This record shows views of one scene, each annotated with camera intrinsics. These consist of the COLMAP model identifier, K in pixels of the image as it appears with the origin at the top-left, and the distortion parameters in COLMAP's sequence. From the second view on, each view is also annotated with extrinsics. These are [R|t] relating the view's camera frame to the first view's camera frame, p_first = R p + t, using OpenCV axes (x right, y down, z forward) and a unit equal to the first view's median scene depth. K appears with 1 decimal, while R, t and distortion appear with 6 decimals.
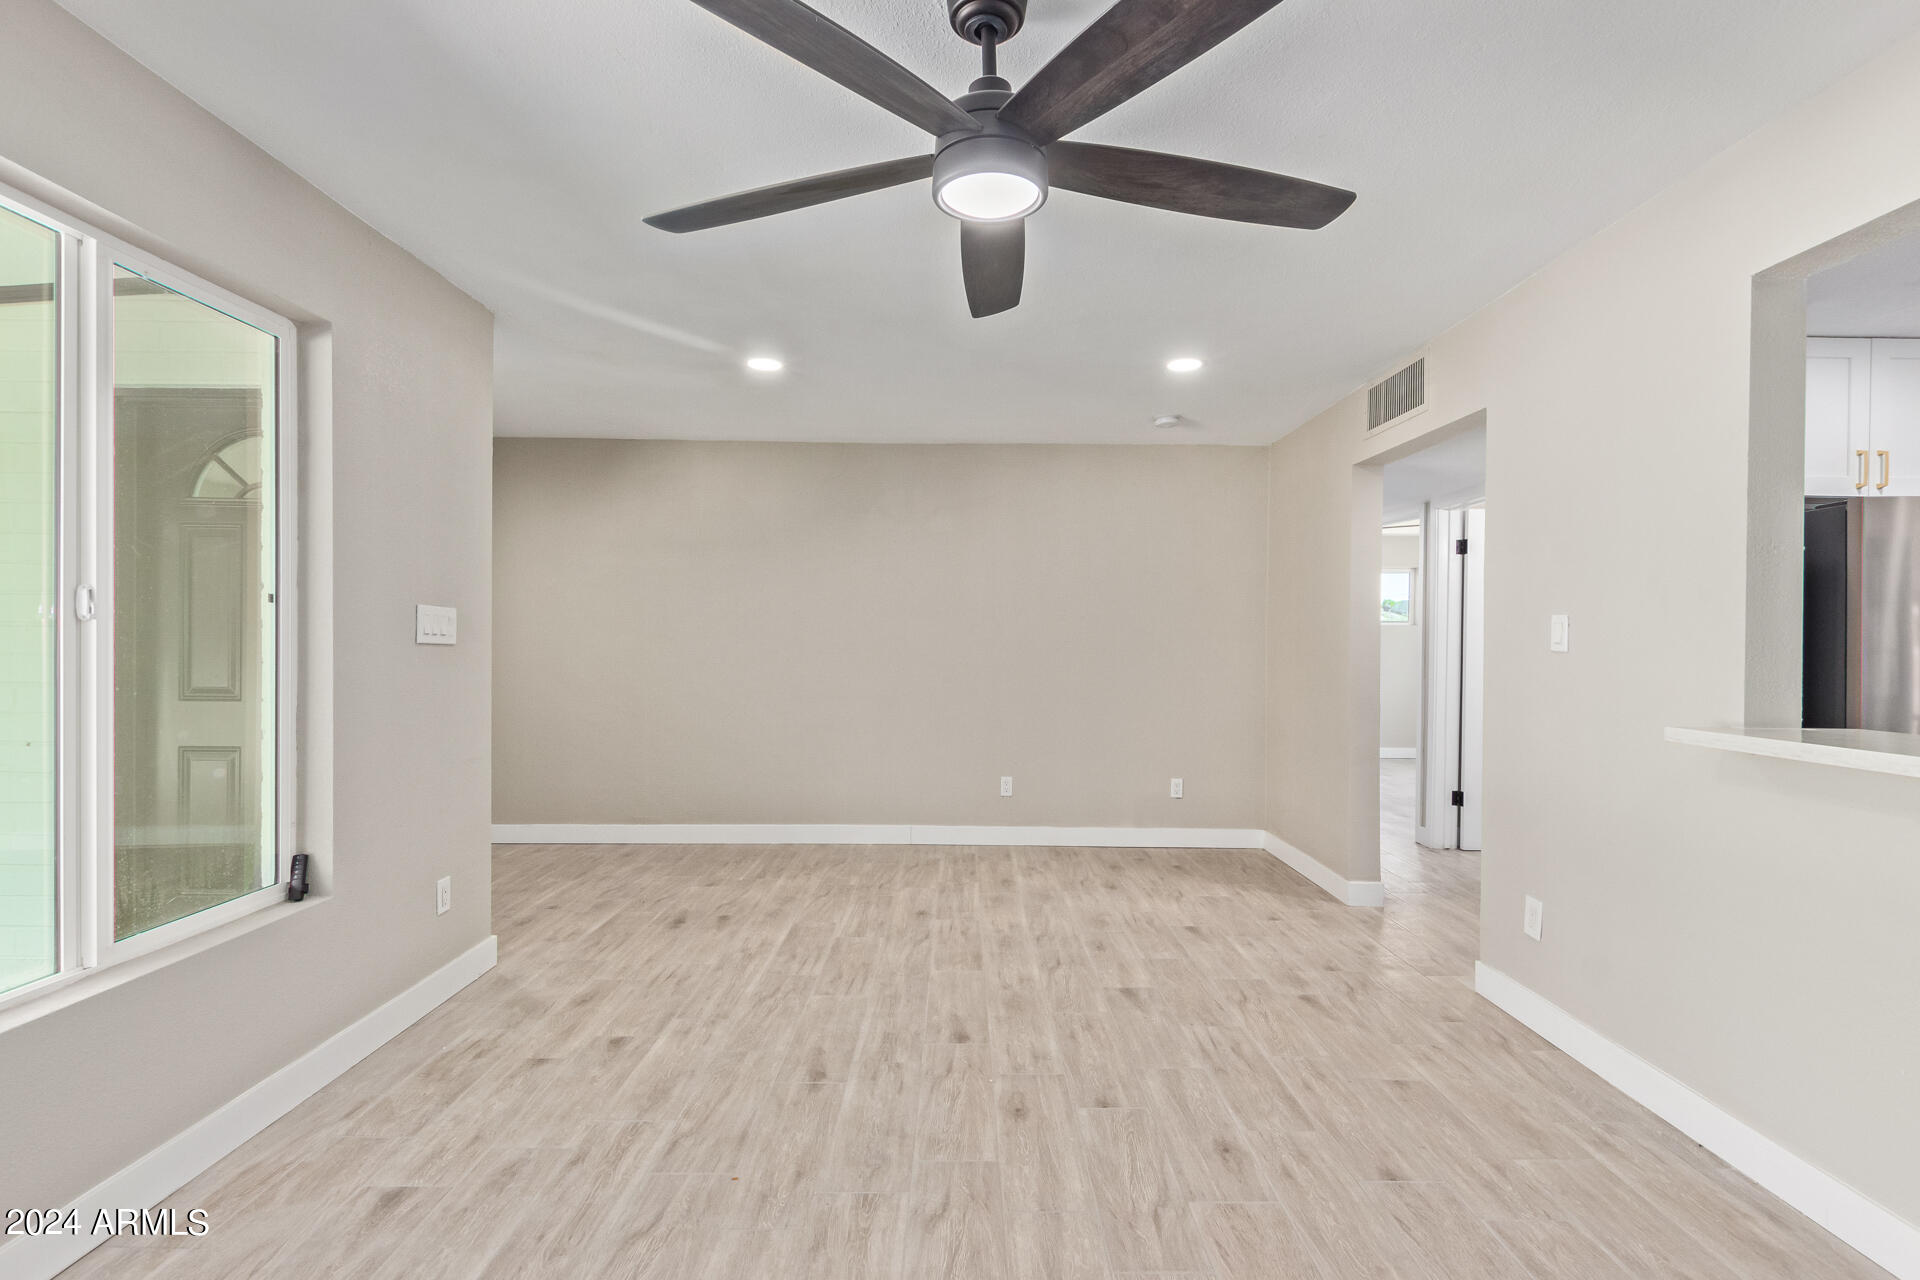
lens RADIAL K [[887.2, 0, 959.6], [0, 887.2, 645.4], [0, 0, 1]] dist [0.012254, -0.006586]
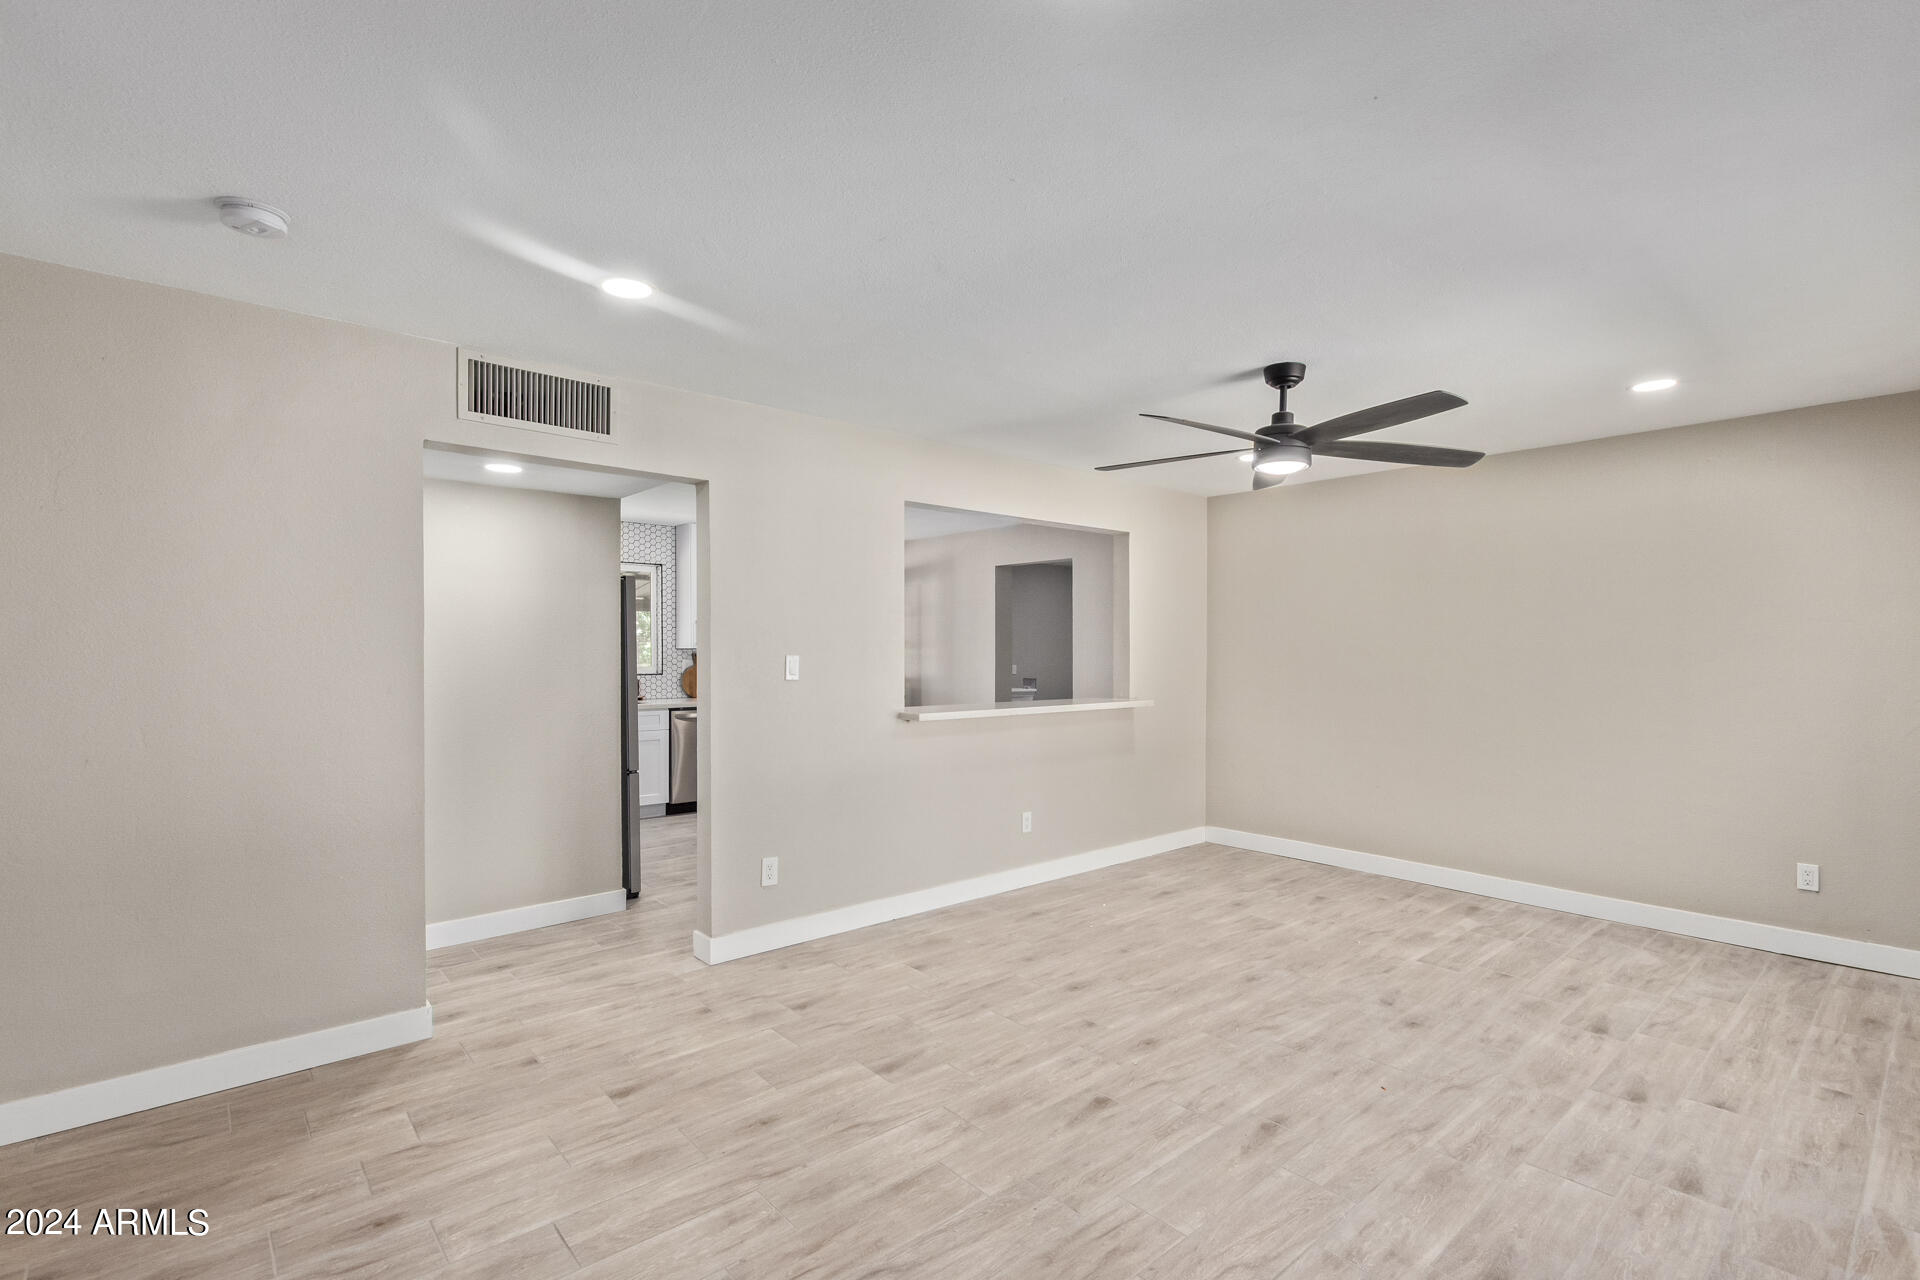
lens RADIAL K [[888.8, 0, 966.4], [0, 888.8, 647.7], [0, 0, 1]] dist [0.000457, -0.001246]
pose [[-0.664788, -0.008210, 0.746987, -0.665091], [-0.003432, 0.999963, 0.007936, -0.062654], [-0.747024, 0.002712, -0.664792, 1.887439]]
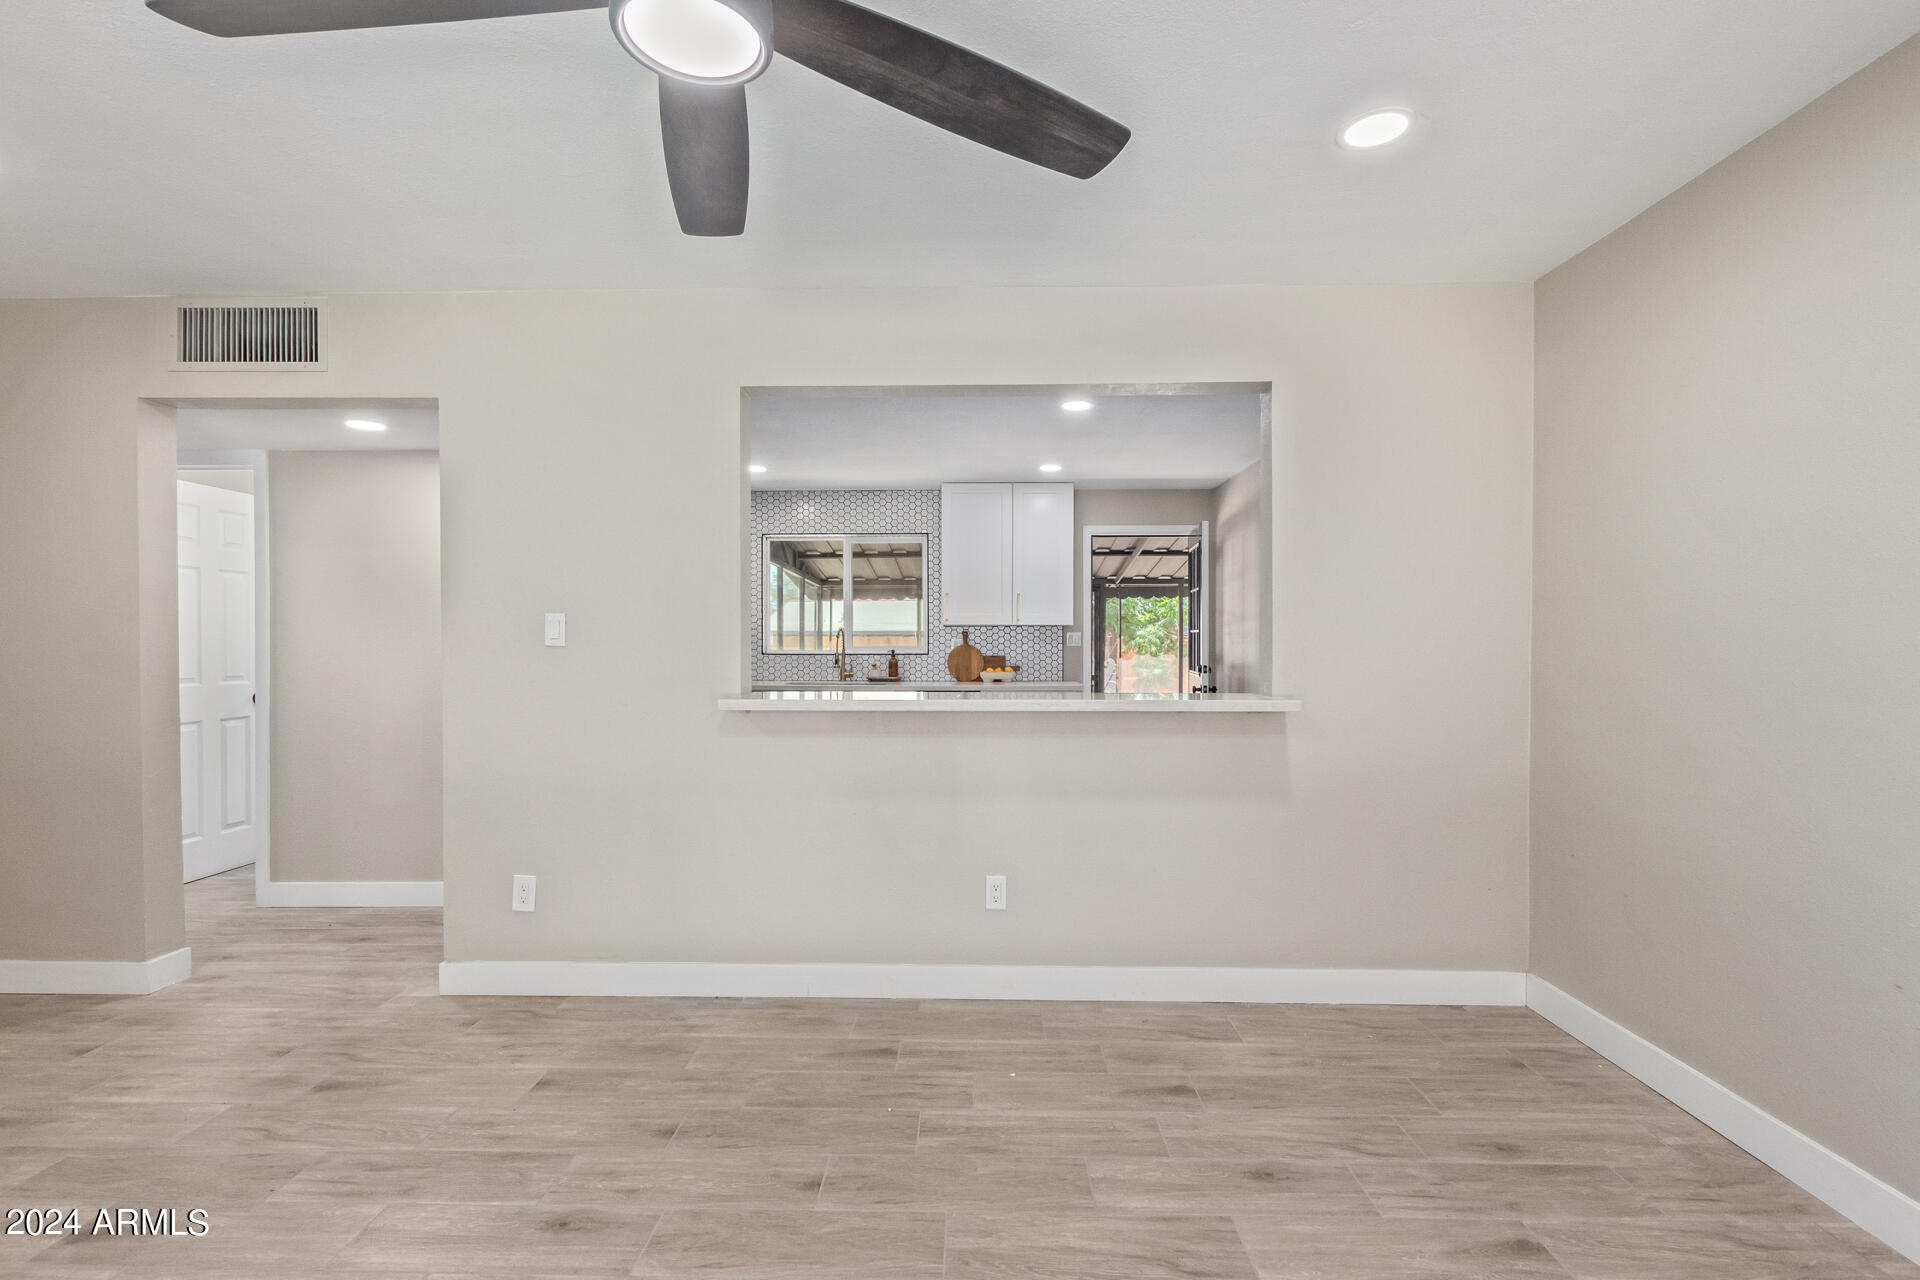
lens RADIAL K [[887.2, 0, 959.6], [0, 887.2, 645.4], [0, 0, 1]] dist [0.012254, -0.006586]
pose [[0.023809, -0.011813, 0.999647, -0.463934], [0.006591, 0.999910, 0.011659, -0.002919], [-0.999695, 0.006311, 0.023885, 0.497609]]
